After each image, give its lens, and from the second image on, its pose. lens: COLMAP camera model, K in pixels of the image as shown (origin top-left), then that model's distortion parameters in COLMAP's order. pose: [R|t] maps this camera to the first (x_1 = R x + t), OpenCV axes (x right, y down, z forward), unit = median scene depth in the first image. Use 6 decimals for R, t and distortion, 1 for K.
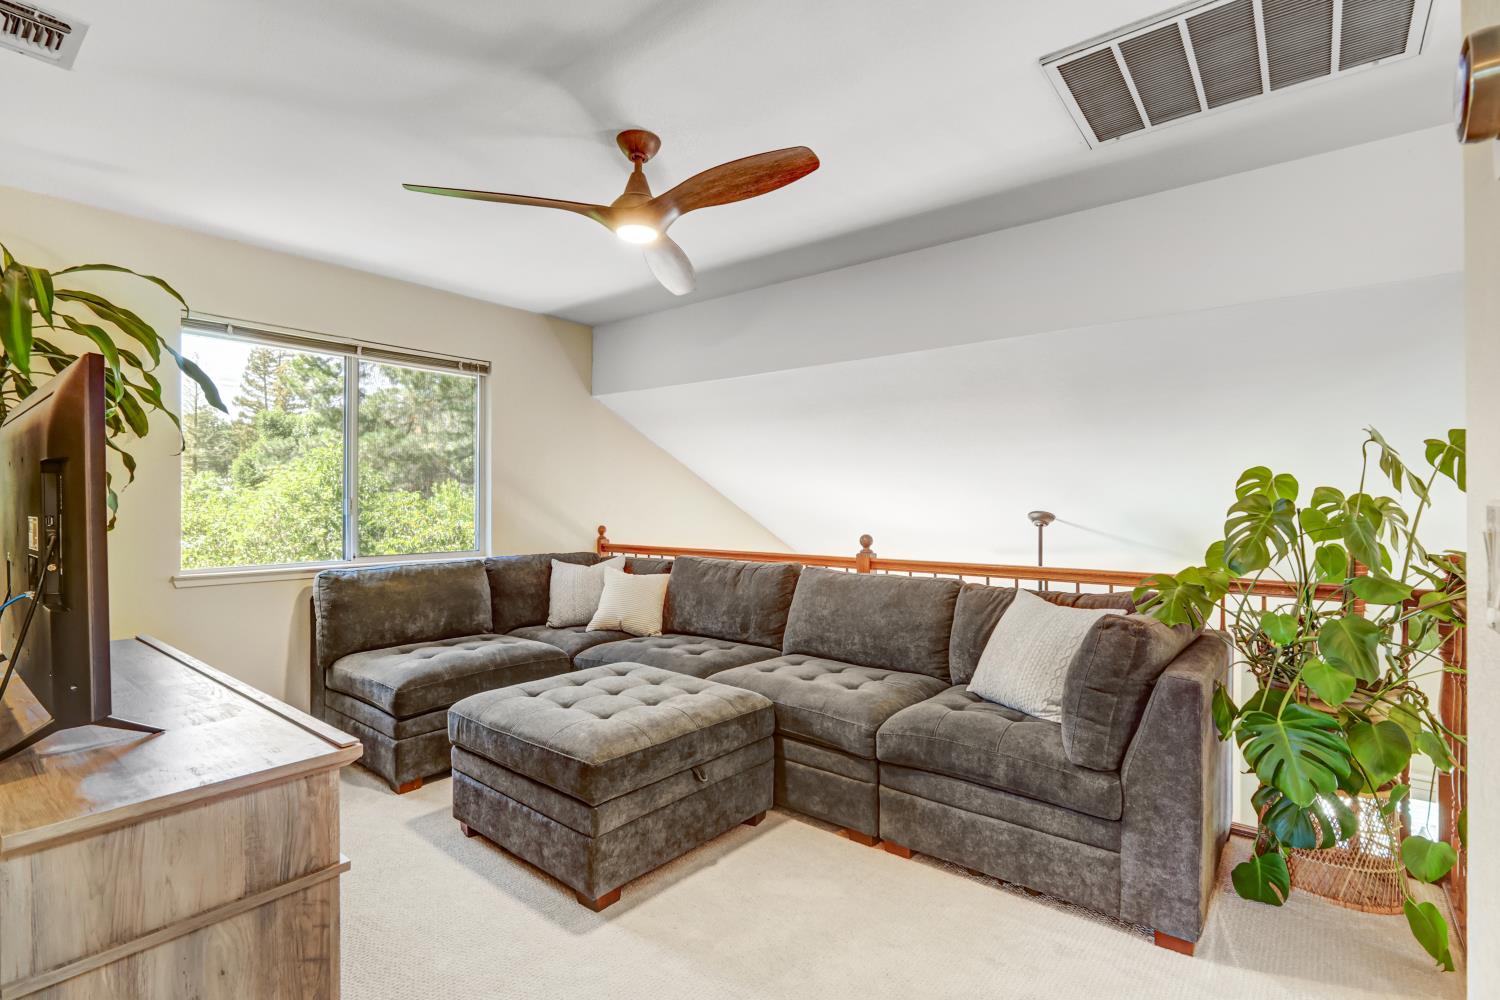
lens RADIAL K [[705.0, 0, 745.7], [0, 705.0, 501.5], [0, 0, 1]] dist [-0.016980, 0.005131]
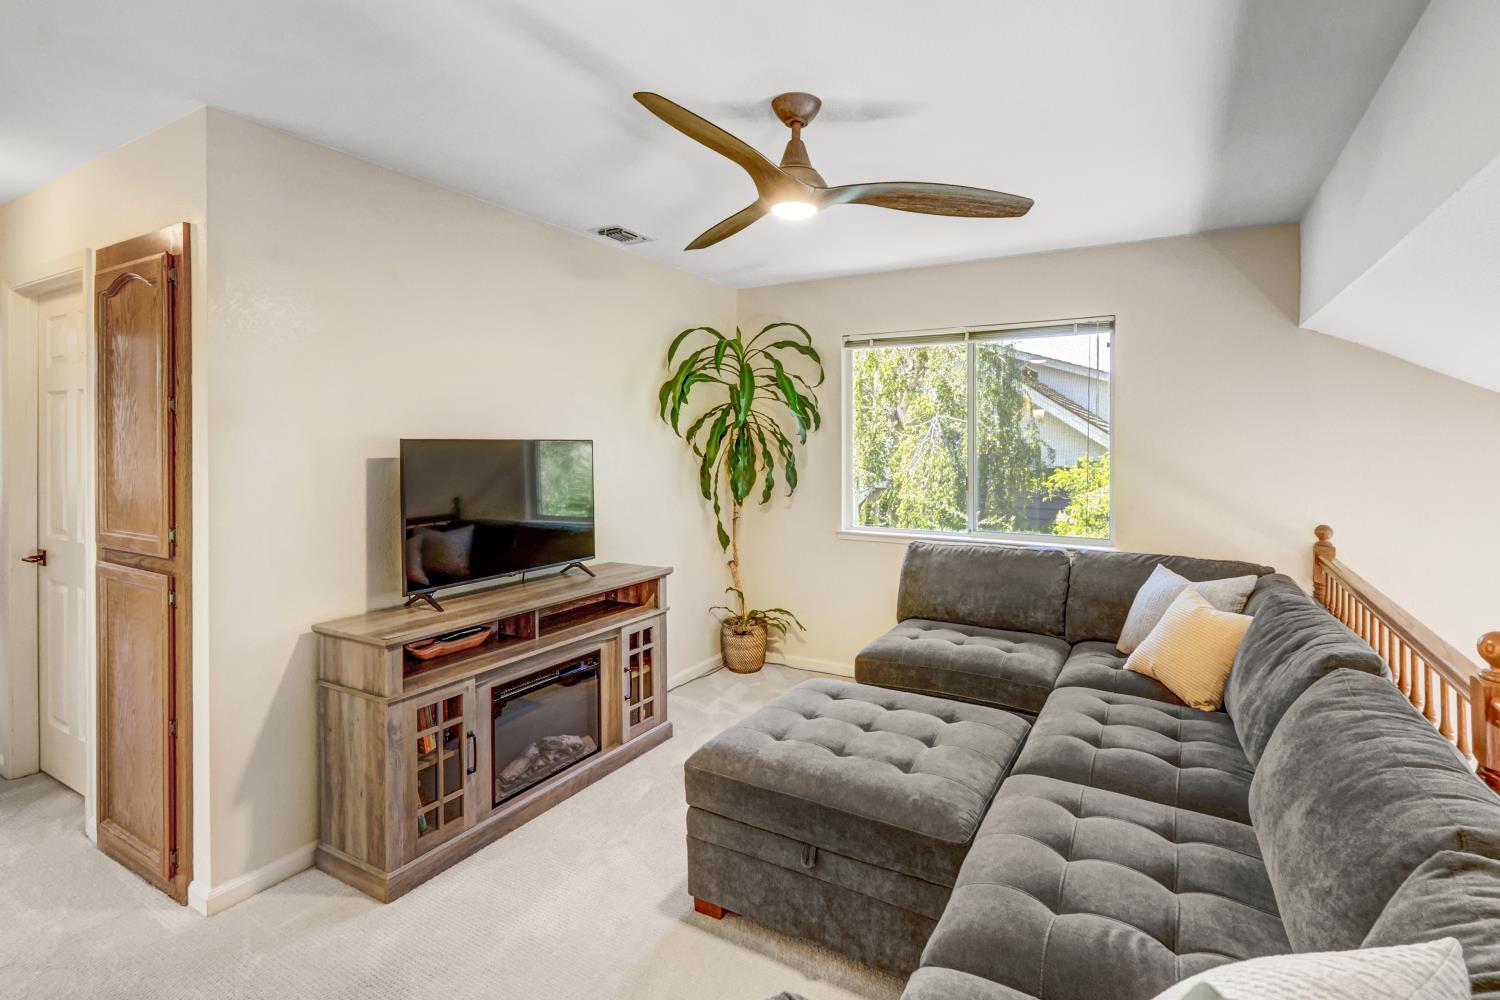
lens RADIAL K [[705.0, 0, 744.0], [0, 705.0, 452.0], [0, 0, 1]] dist [-0.016980, 0.005131]
pose [[0.158742, 0.010504, -0.987264, 0.495163], [0.005808, 0.999916, 0.011572, -0.061666], [0.987303, -0.007571, 0.158668, 0.556090]]
